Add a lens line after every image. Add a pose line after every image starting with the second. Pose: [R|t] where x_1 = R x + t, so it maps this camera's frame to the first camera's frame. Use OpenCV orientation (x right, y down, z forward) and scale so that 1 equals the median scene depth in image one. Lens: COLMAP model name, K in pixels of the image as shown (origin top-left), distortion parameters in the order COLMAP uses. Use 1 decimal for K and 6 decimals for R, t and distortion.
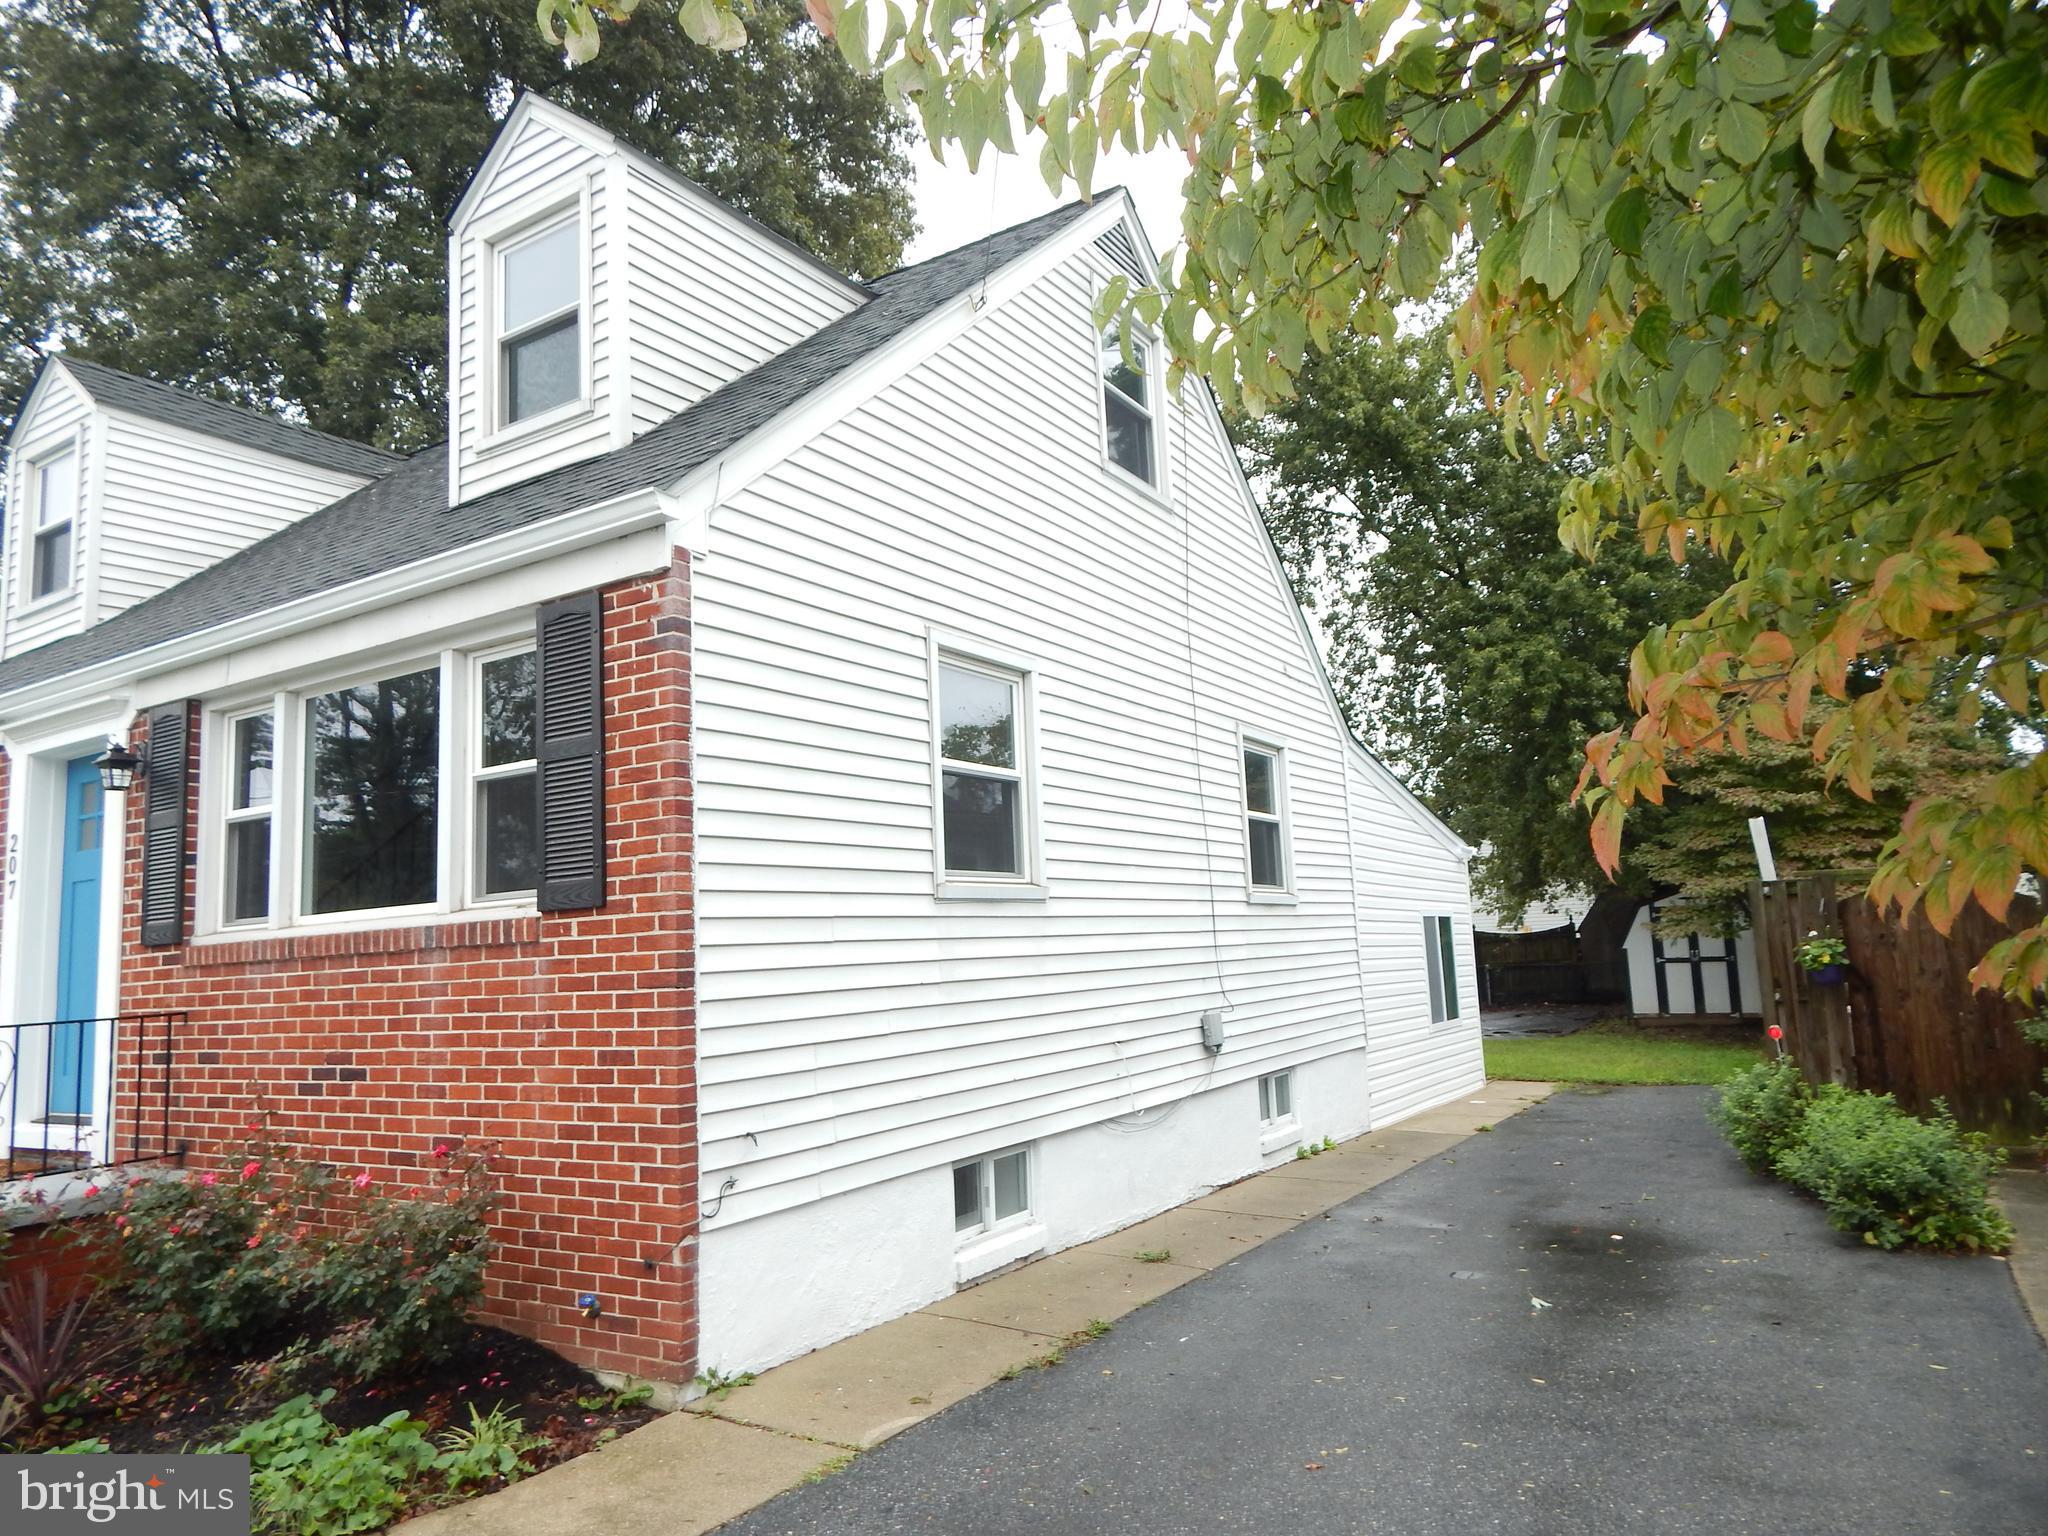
lens RADIAL K [[1493.2, 0, 1024.0], [0, 1493.2, 768.0], [0, 0, 1]] dist [0.001662, -0.001723]
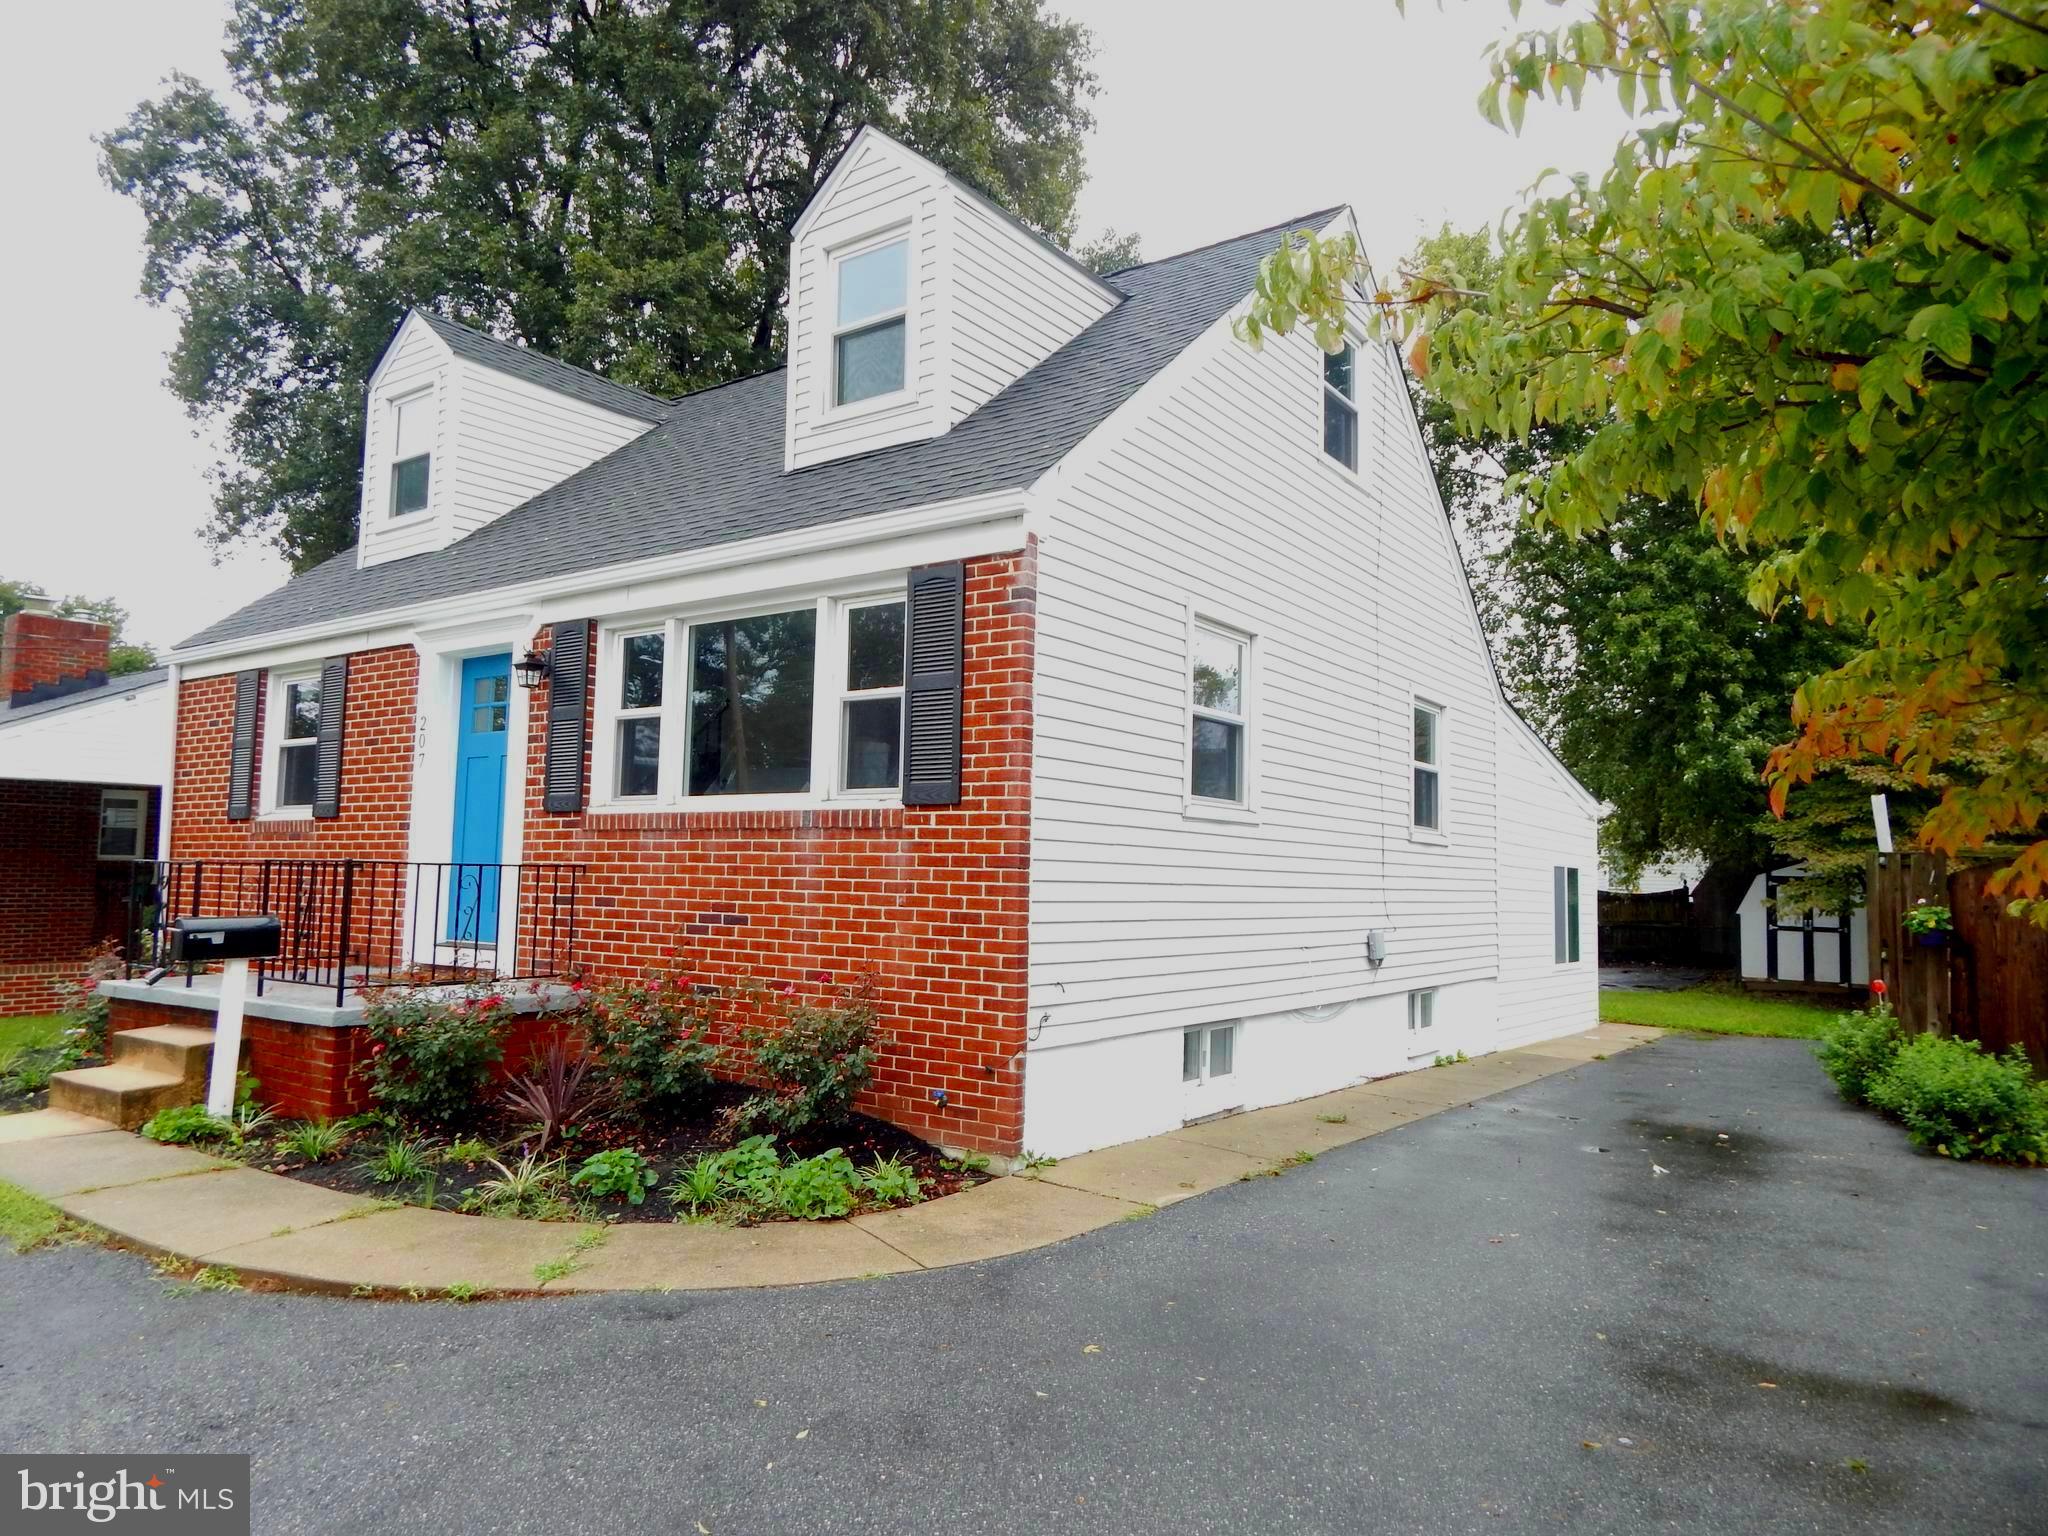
lens RADIAL K [[1450.1, 0, 1024.0], [0, 1450.1, 768.0], [0, 0, 1]] dist [-0.001456, 0.006811]
pose [[0.994708, 0.064936, -0.079619, -0.093762], [-0.061002, 0.996839, 0.050895, -0.005963], [0.082672, -0.045769, 0.995525, -0.203816]]
